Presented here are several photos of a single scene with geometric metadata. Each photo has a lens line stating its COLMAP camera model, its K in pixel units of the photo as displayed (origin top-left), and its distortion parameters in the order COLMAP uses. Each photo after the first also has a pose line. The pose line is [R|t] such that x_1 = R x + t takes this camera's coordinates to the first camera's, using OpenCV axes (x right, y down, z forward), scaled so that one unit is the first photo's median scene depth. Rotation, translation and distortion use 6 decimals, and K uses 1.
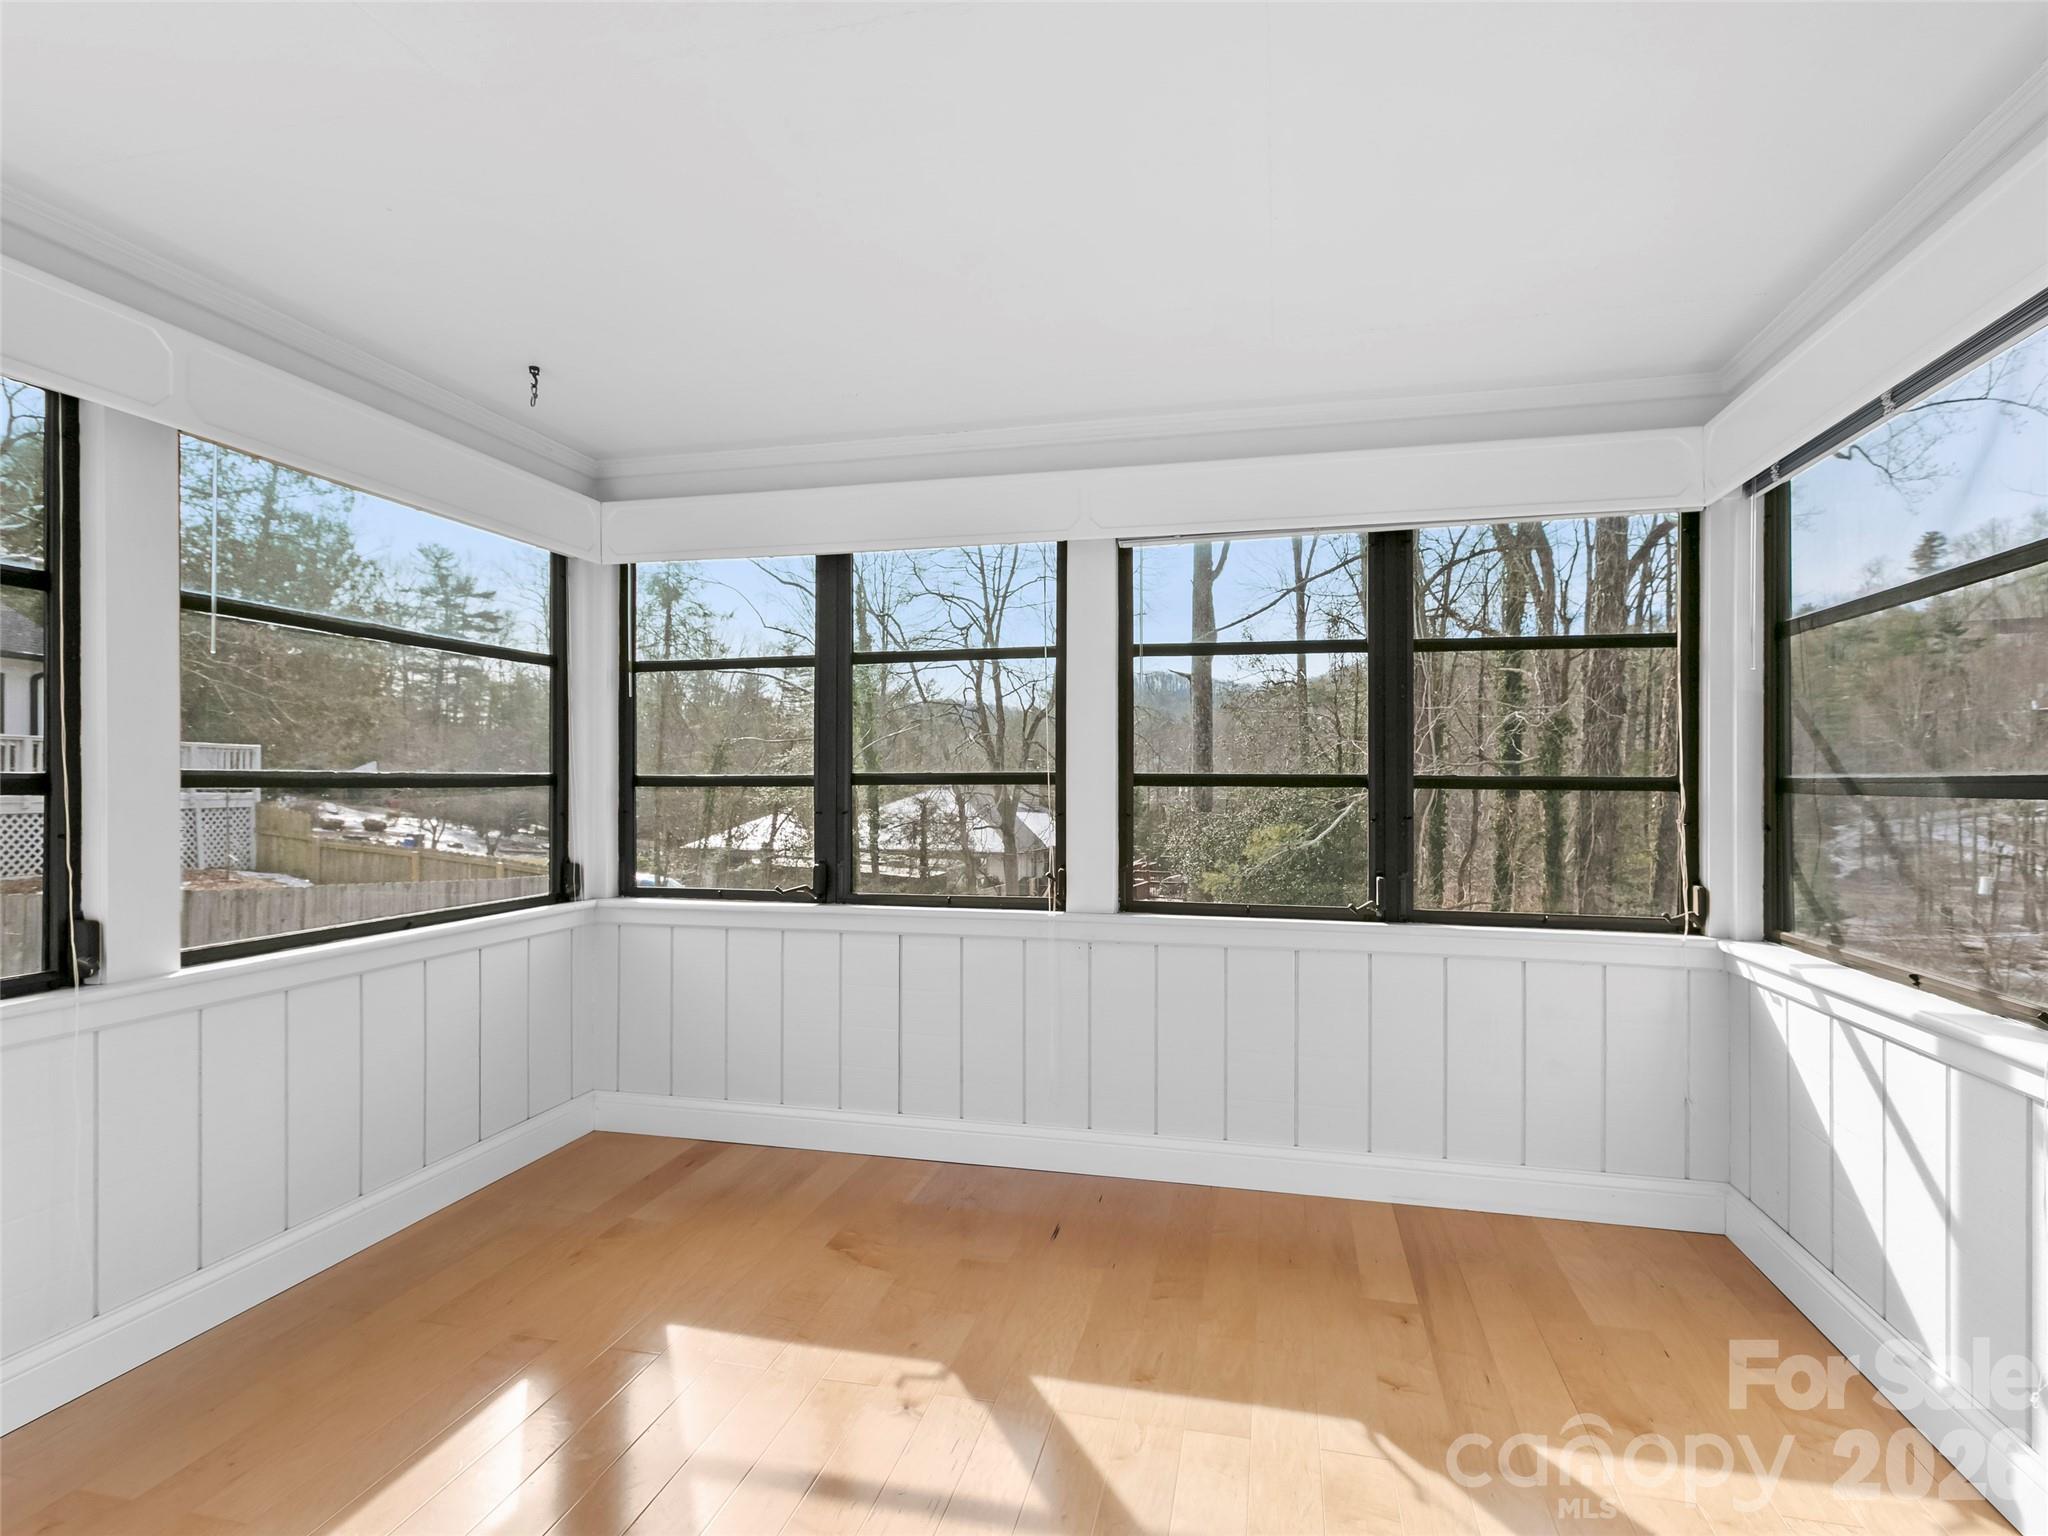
lens RADIAL K [[1048.6, 0, 1034.4], [0, 1048.6, 775.5], [0, 0, 1]] dist [0.001755, 0.000915]
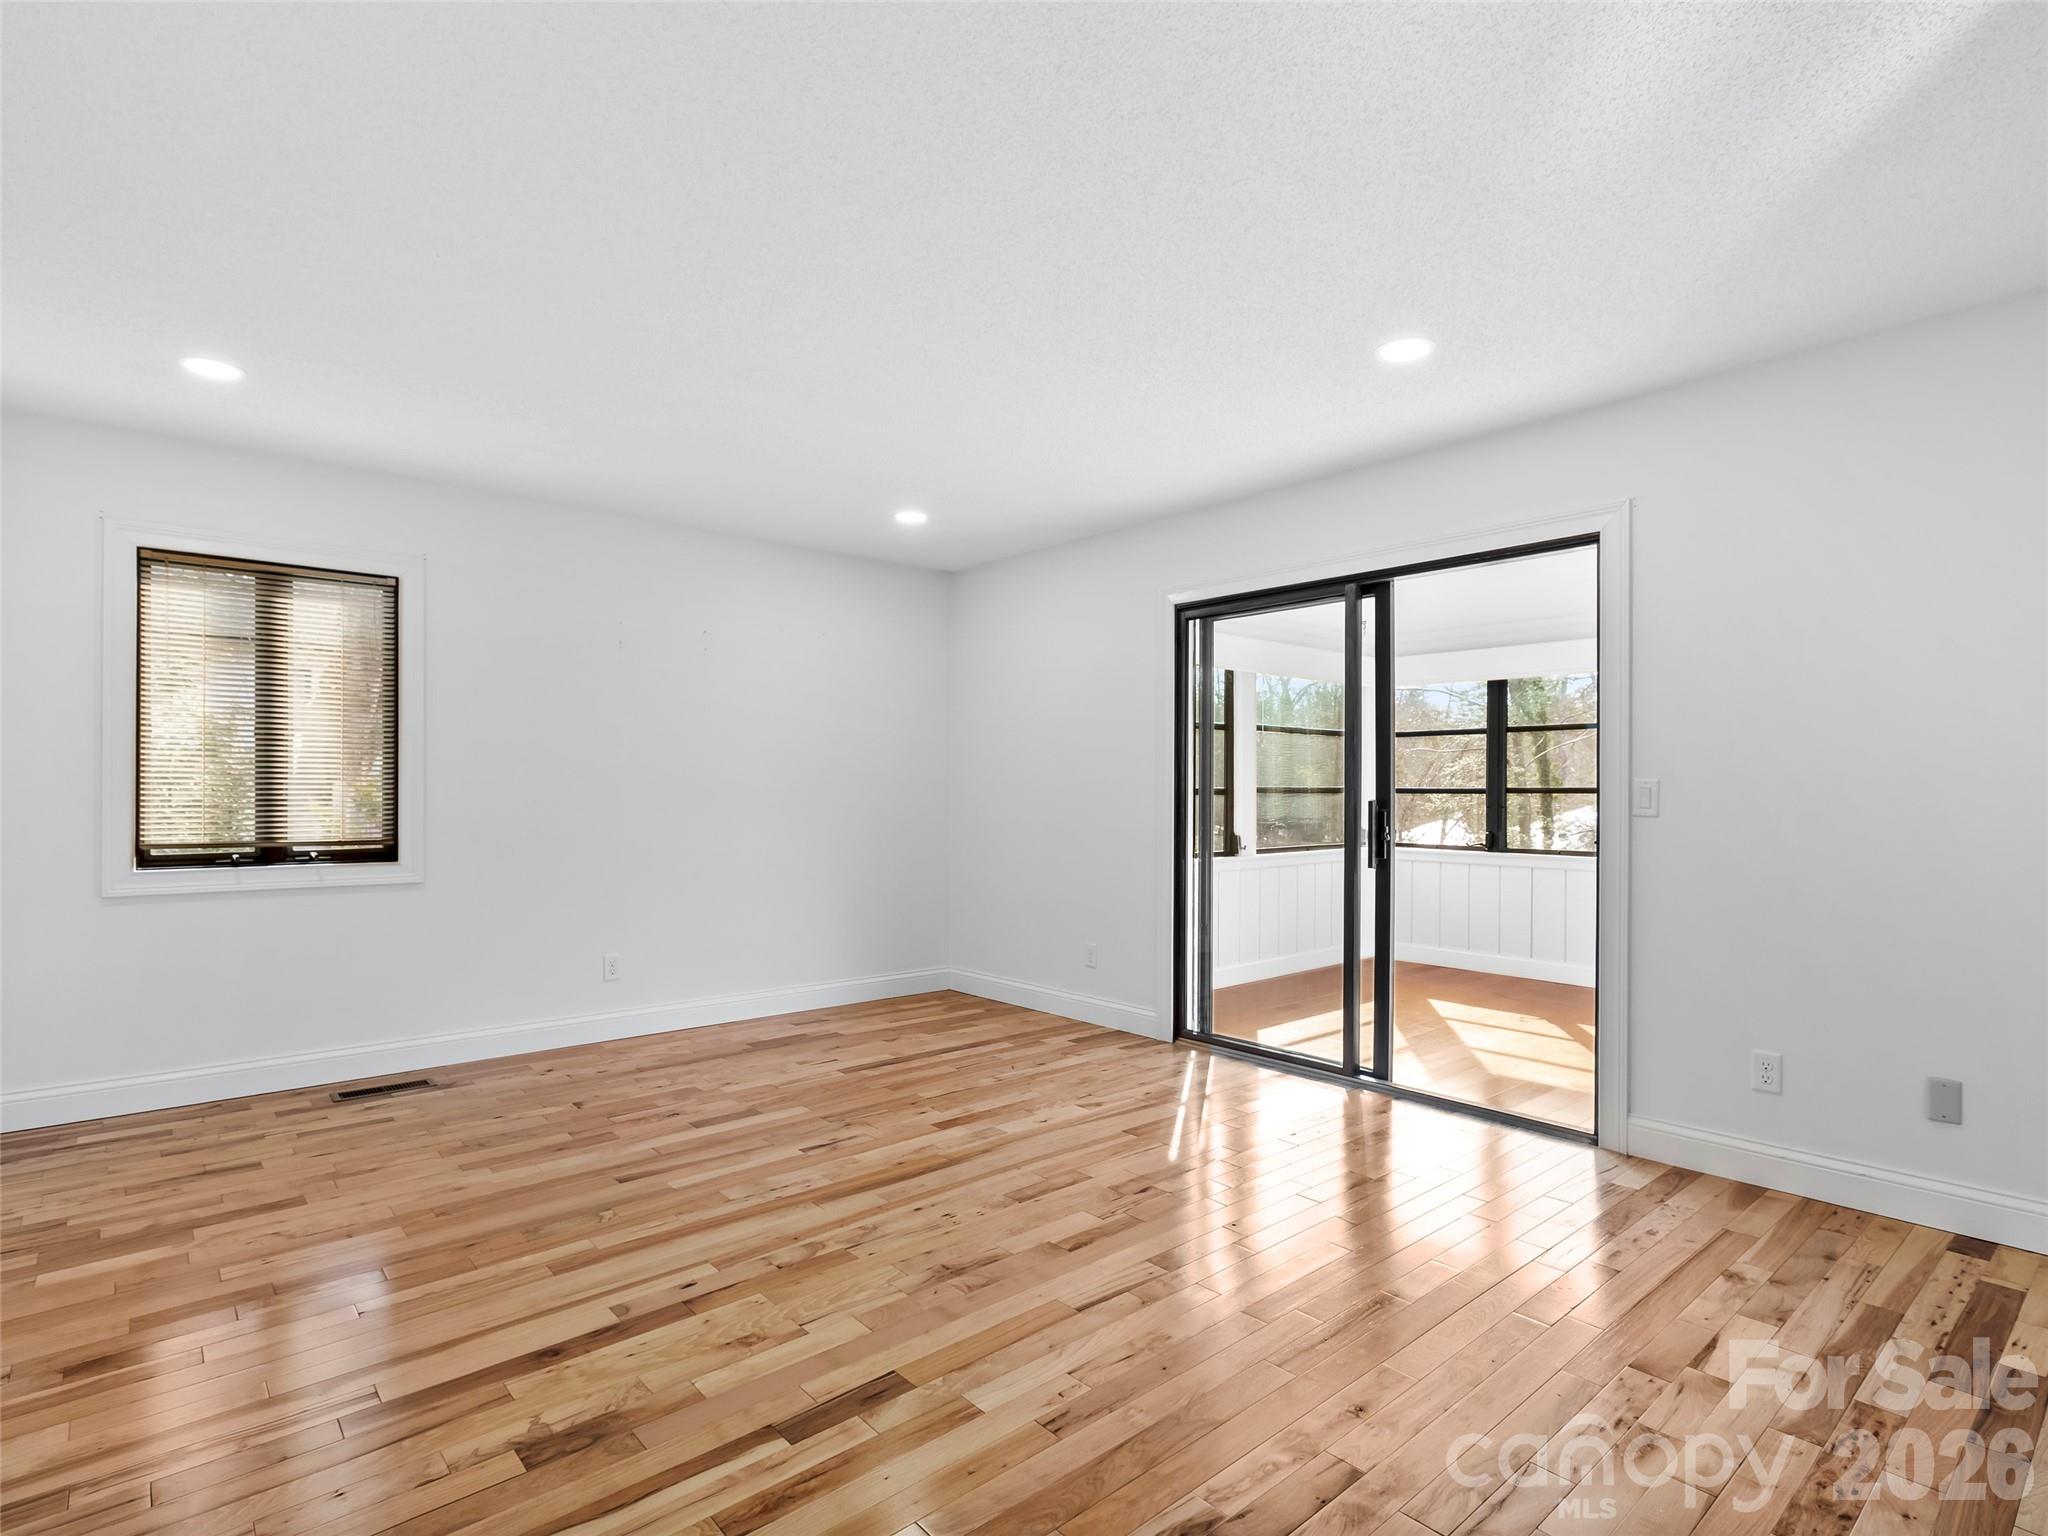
lens RADIAL K [[1048.6, 0, 1034.4], [0, 1048.6, 775.5], [0, 0, 1]] dist [0.001755, 0.000915]
pose [[0.818530, -0.003198, -0.574455, 0.204944], [-0.000278, 0.999982, -0.005963, -0.011358], [0.574463, 0.005041, 0.818515, -0.990309]]
